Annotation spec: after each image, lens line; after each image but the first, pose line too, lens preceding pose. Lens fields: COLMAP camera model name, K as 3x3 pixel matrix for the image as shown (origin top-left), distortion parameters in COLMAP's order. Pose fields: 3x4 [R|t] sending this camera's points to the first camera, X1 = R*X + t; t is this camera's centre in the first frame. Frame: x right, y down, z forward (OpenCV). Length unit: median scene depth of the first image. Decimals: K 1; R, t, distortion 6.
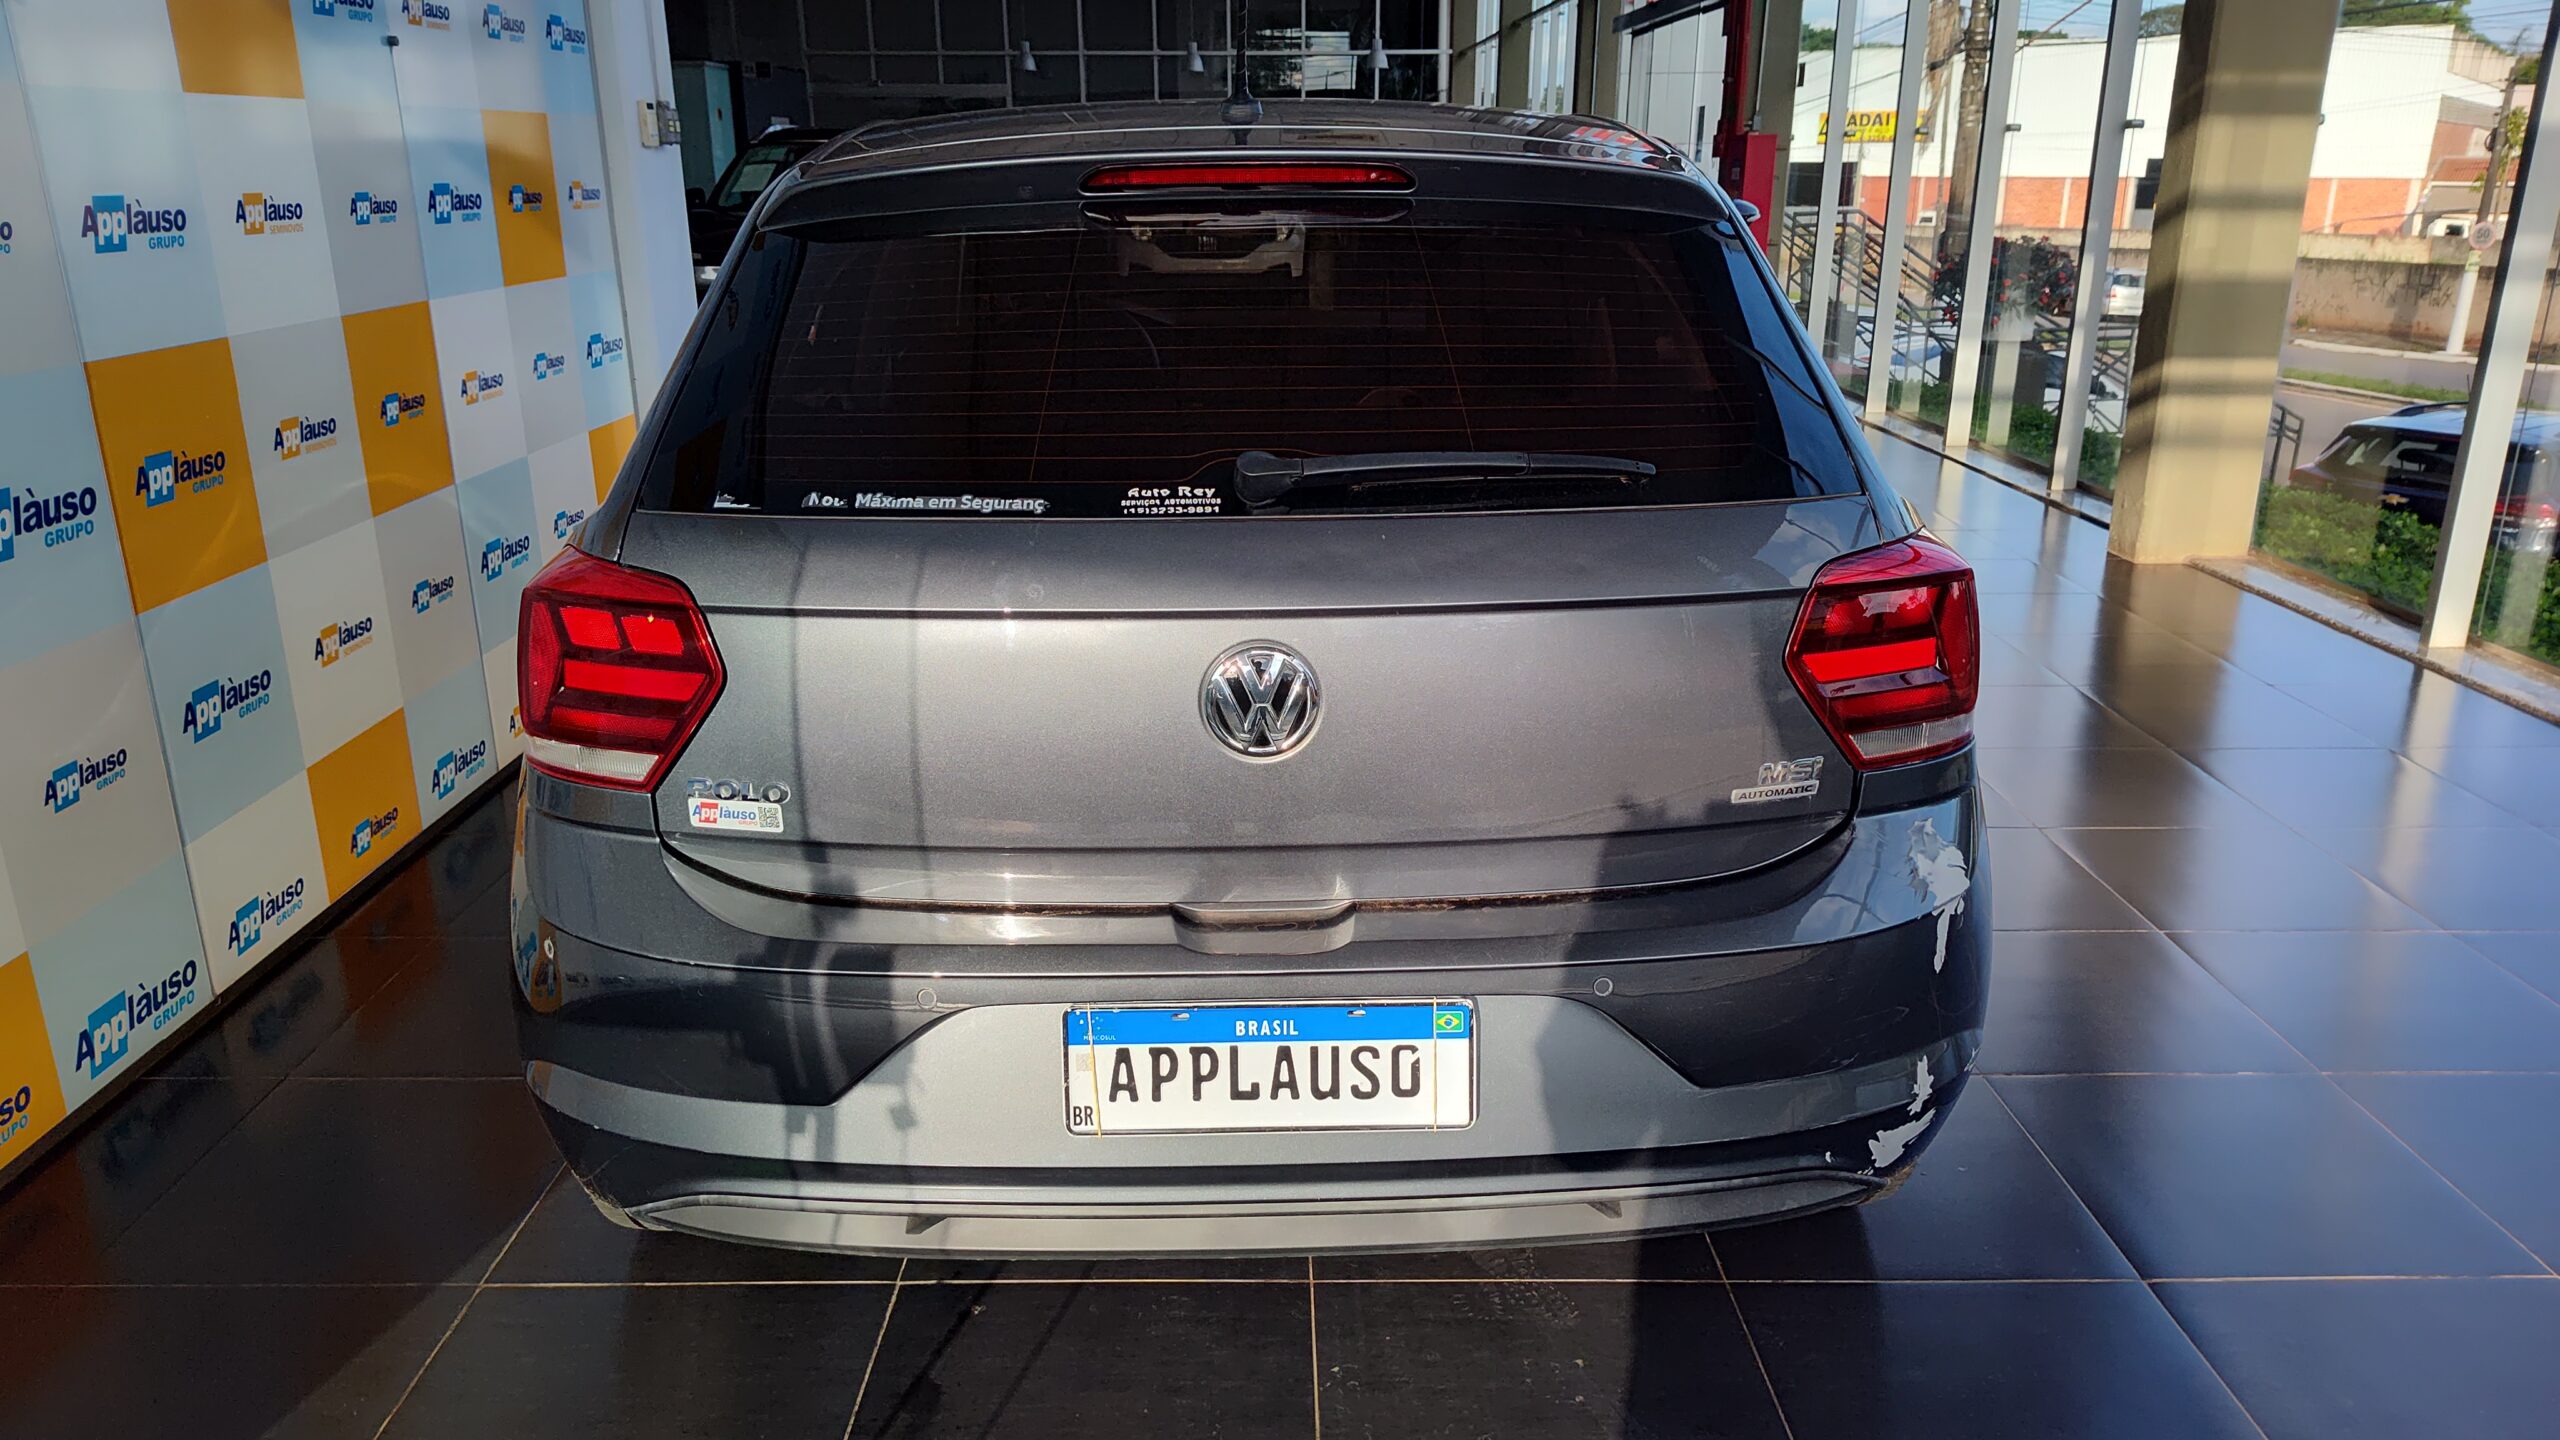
lens RADIAL K [[1753.7, 0, 1282.7], [0, 1753.7, 731.2], [0, 0, 1]] dist [0.039943, -0.061444]
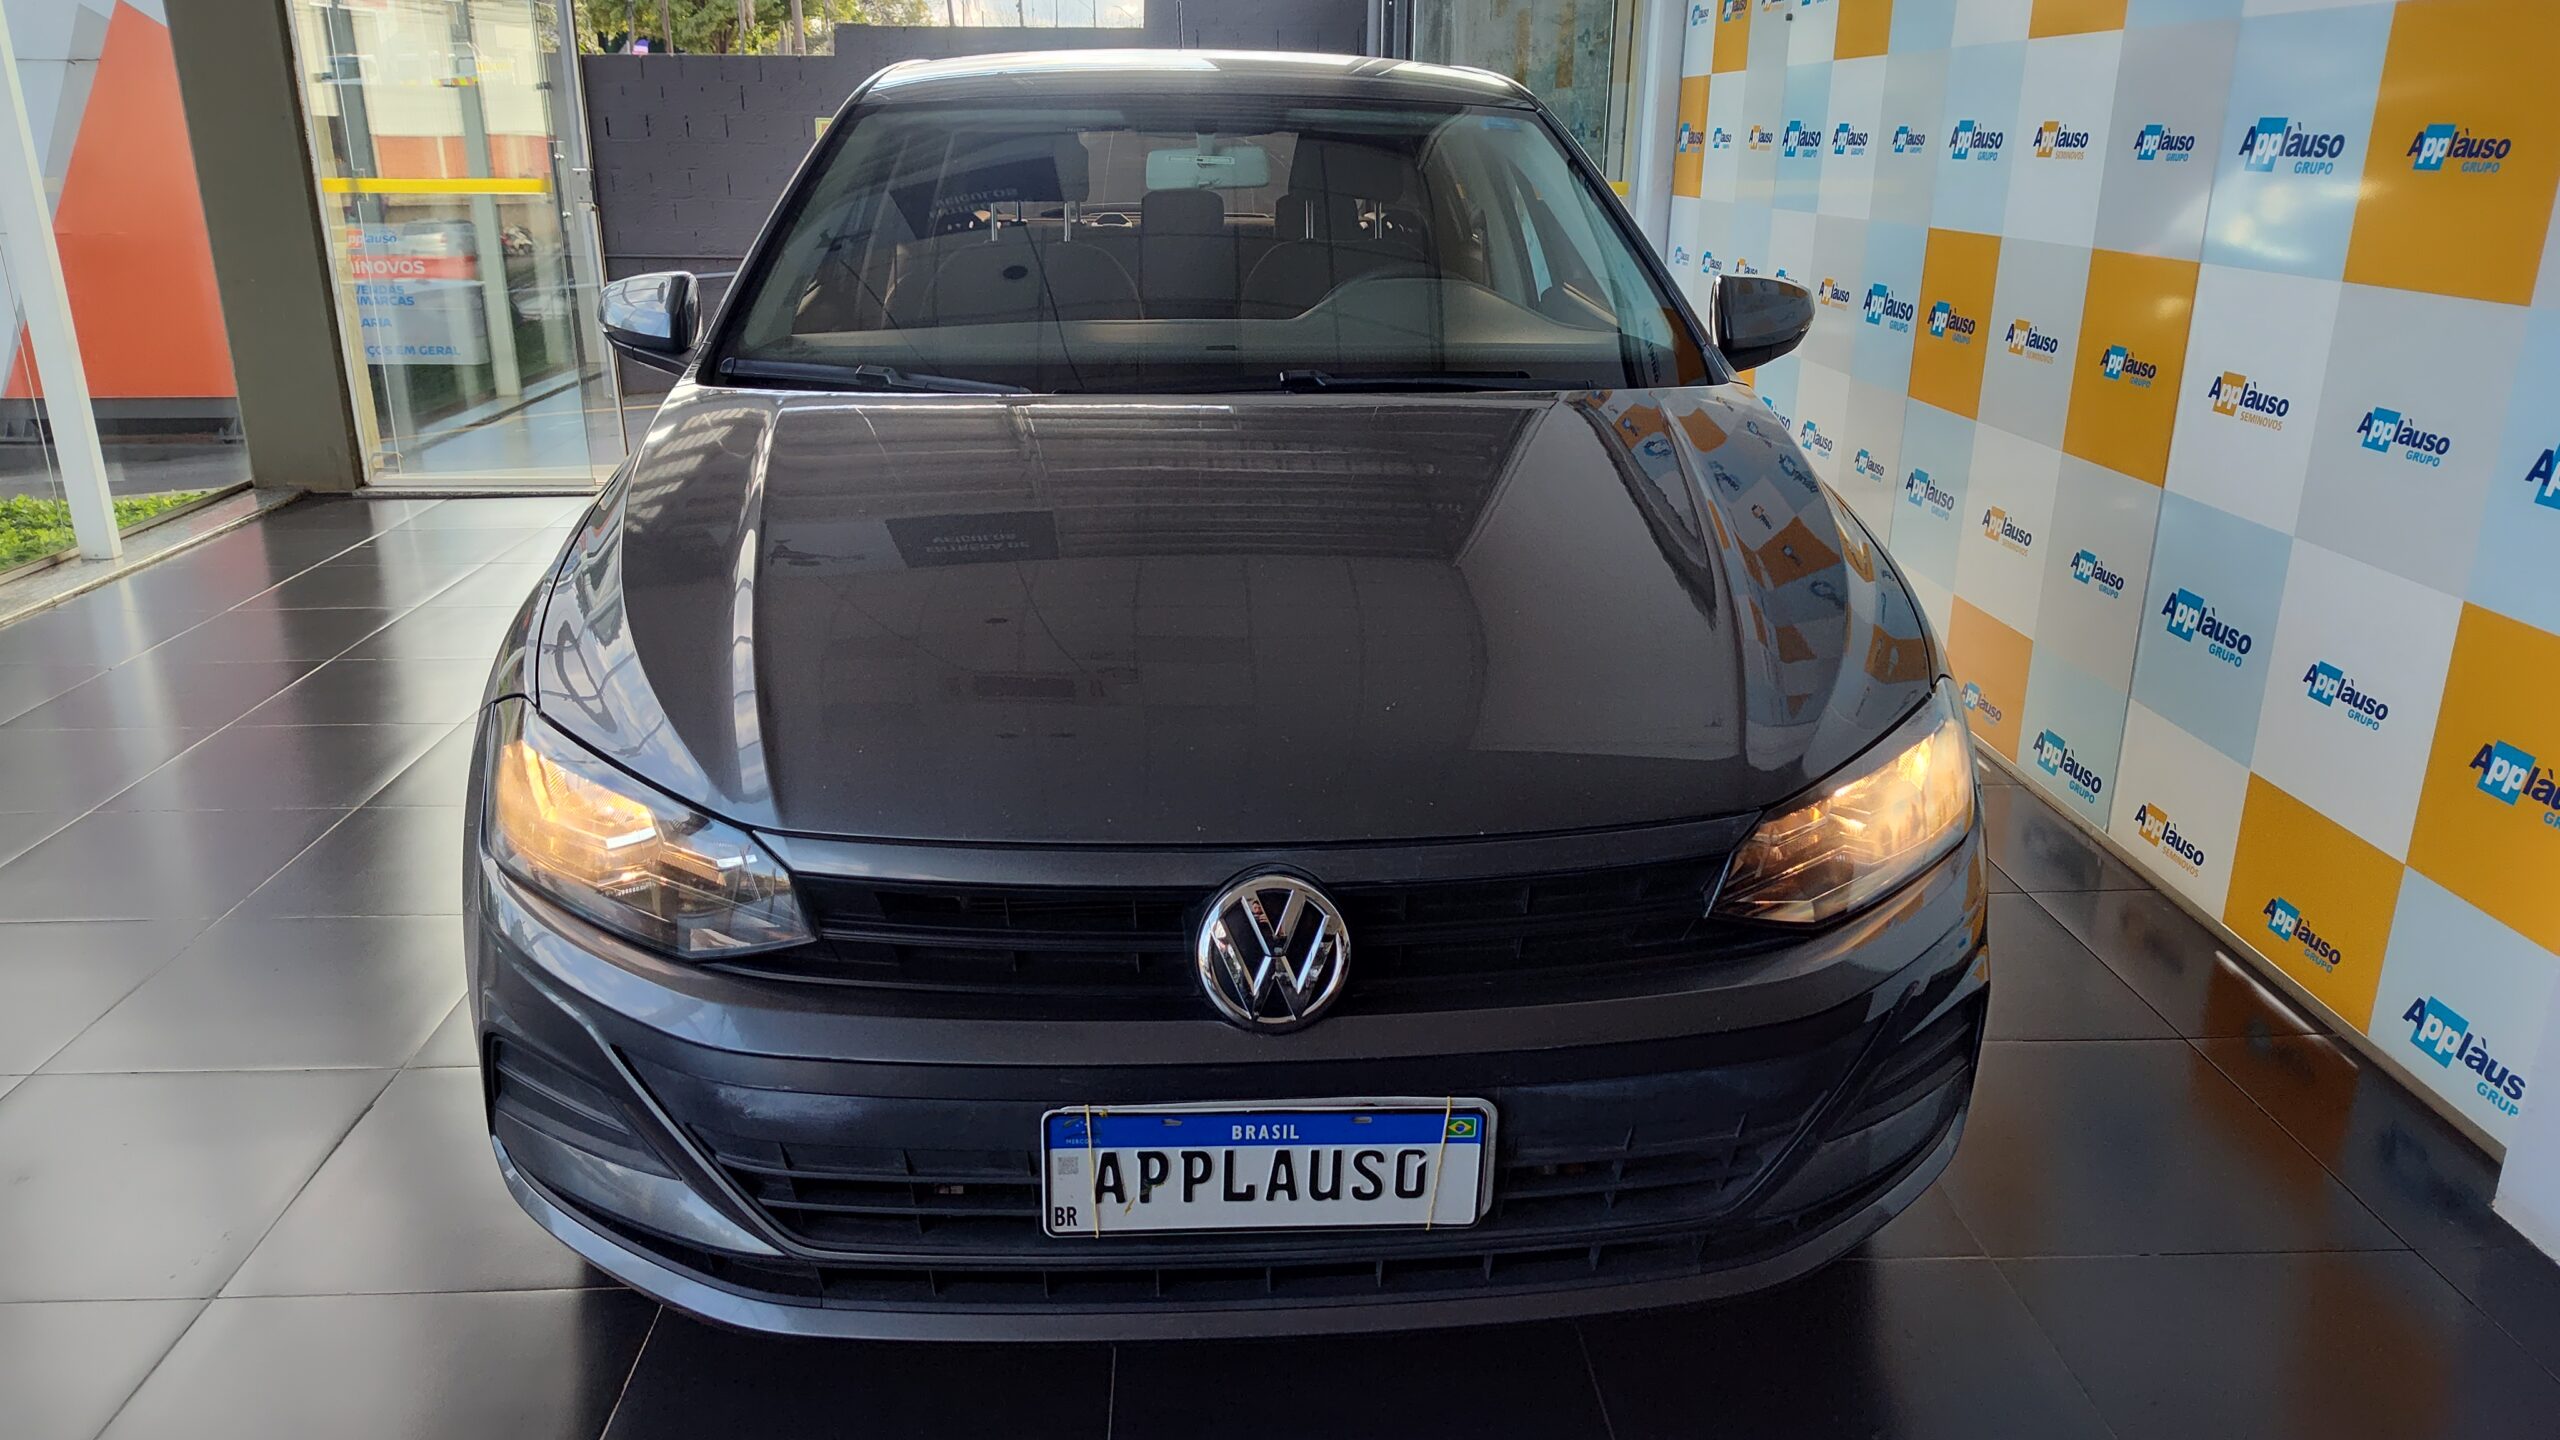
lens RADIAL K [[1707.7, 0, 1267.4], [0, 1707.7, 680.6], [0, 0, 1]] dist [-0.004772, -0.002452]
pose [[-0.998467, 0.048221, -0.027168, -0.042131], [0.022942, 0.807290, 0.589709, -0.730309], [0.050369, 0.588181, -0.807159, 2.249094]]
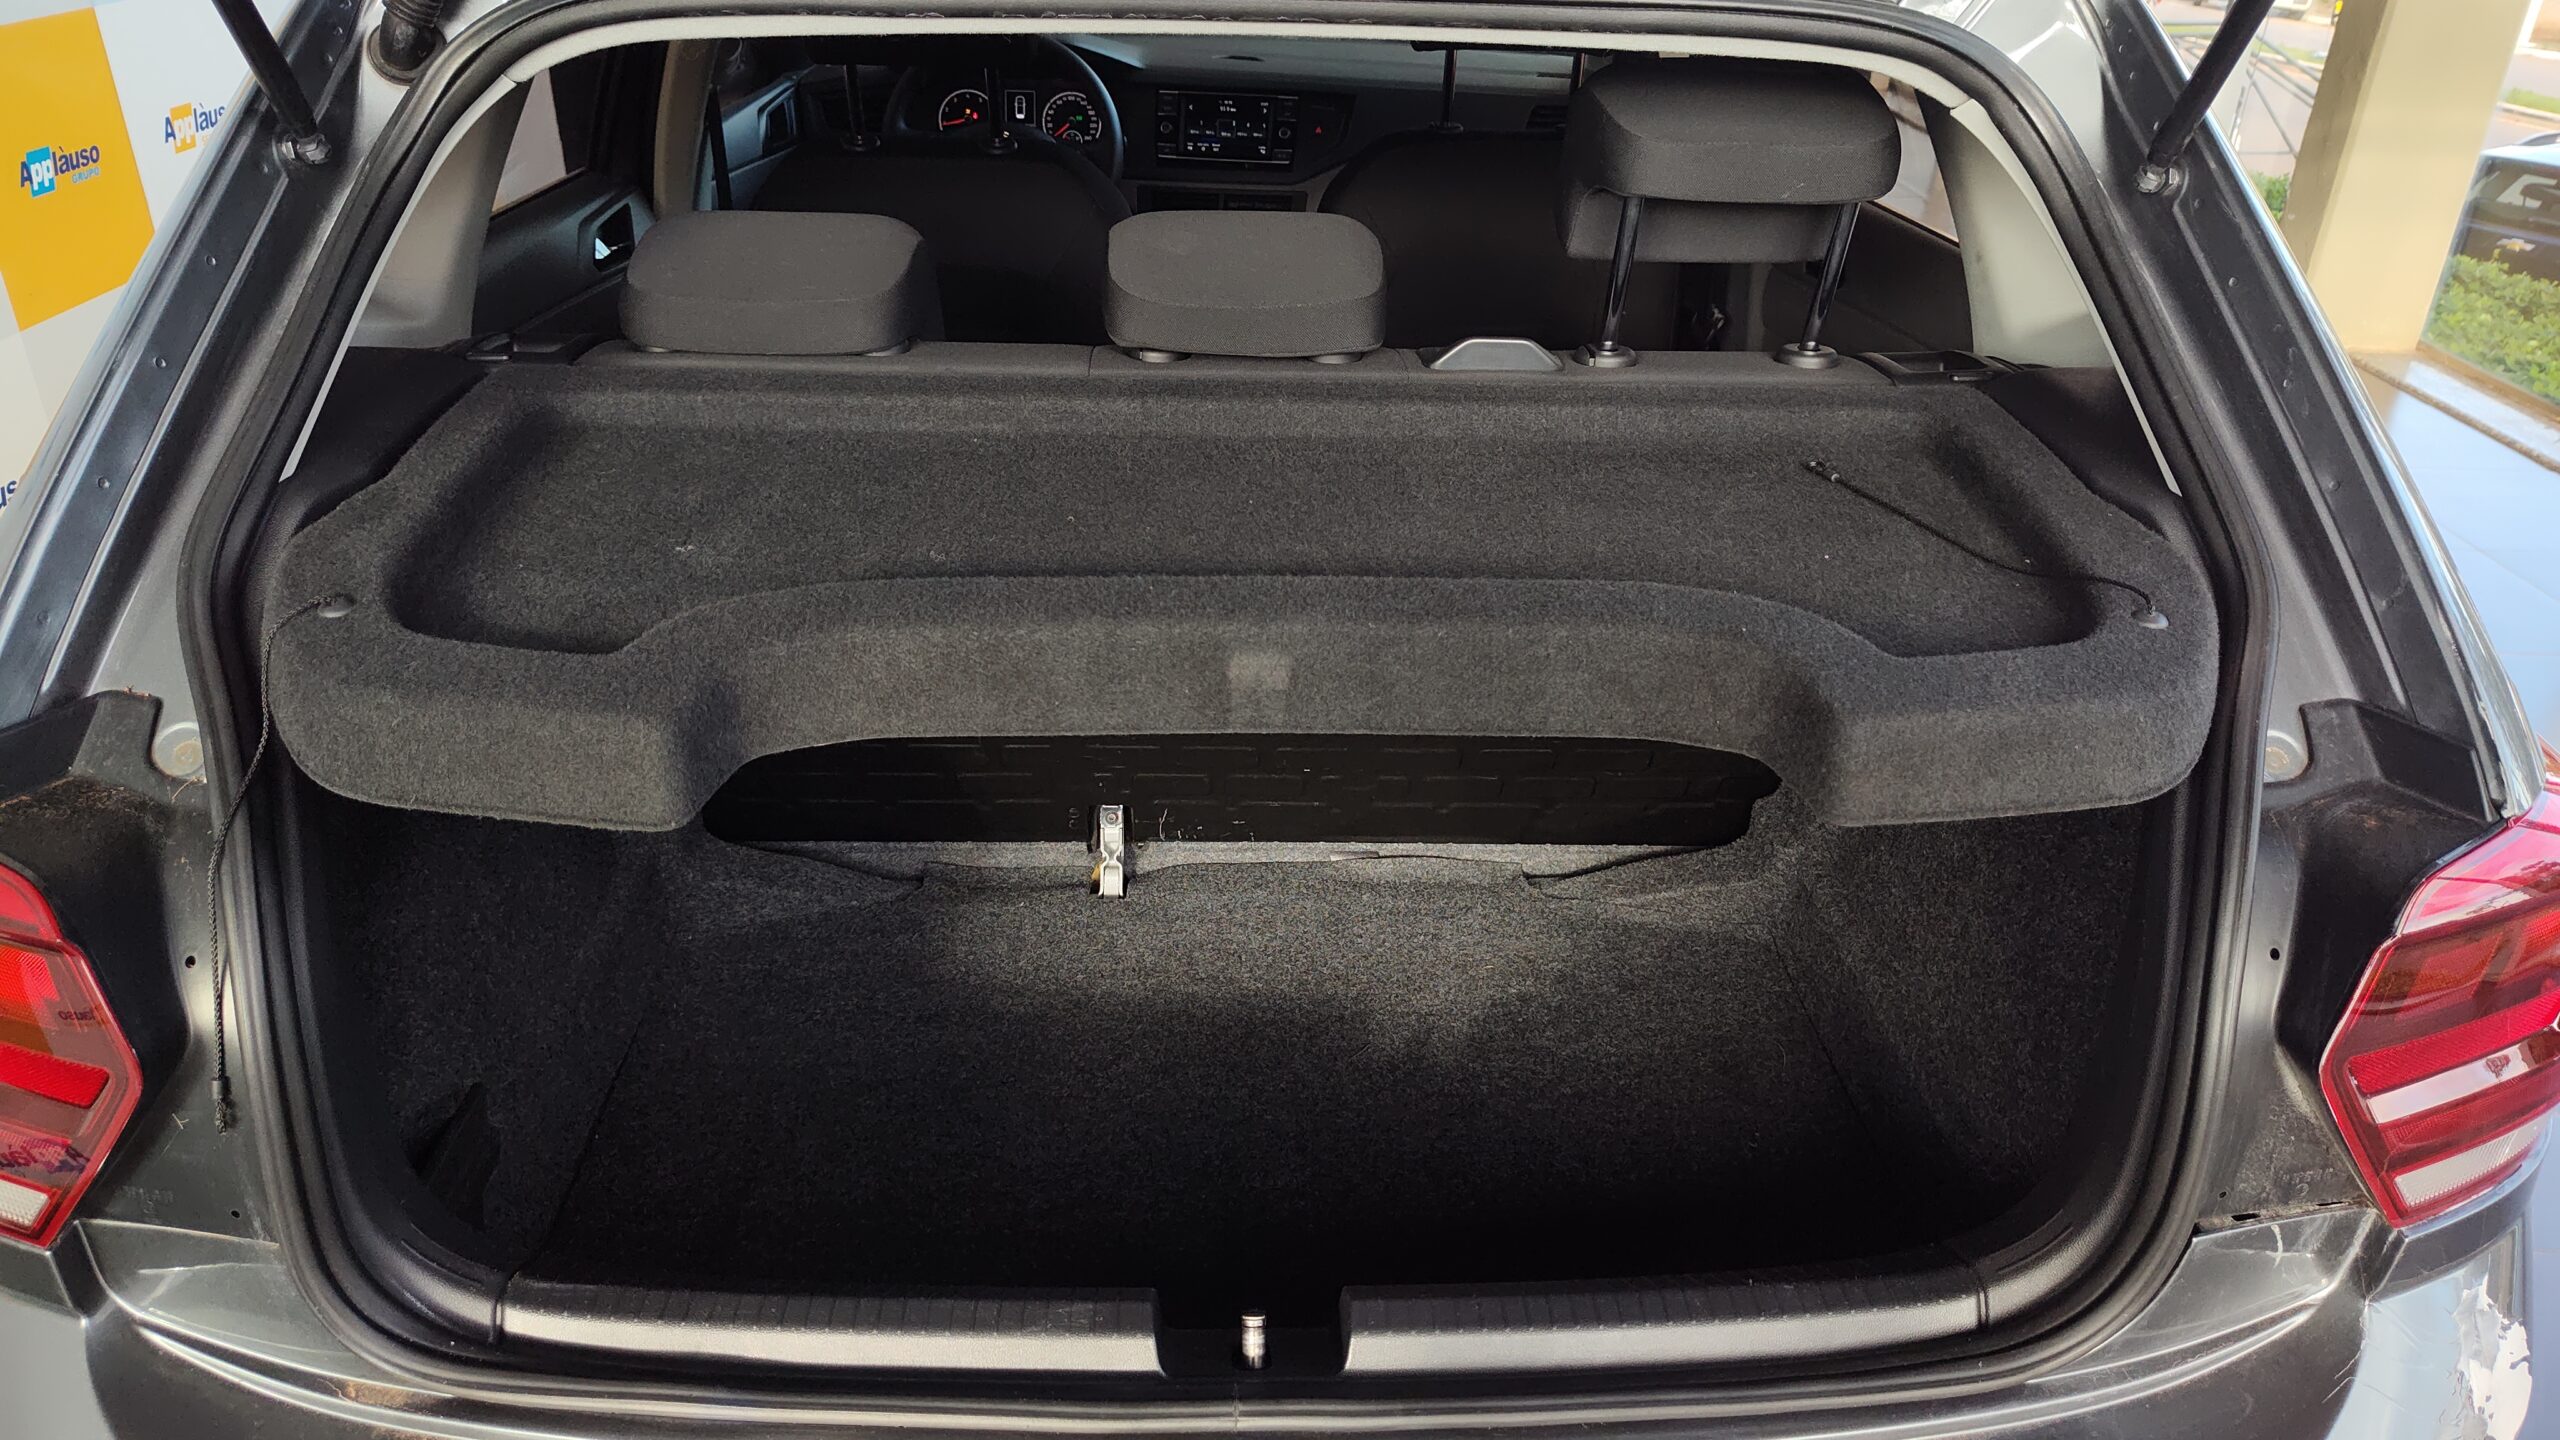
lens RADIAL K [[1758.0, 0, 1280.0], [0, 1758.0, 720.0], [0, 0, 1]] dist [0.045177, -0.057133]
pose [[0.999691, 0.017983, 0.017141, -0.011554], [-0.020653, 0.985044, 0.171059, -0.123214], [-0.013808, -0.171360, 0.985112, 0.300097]]
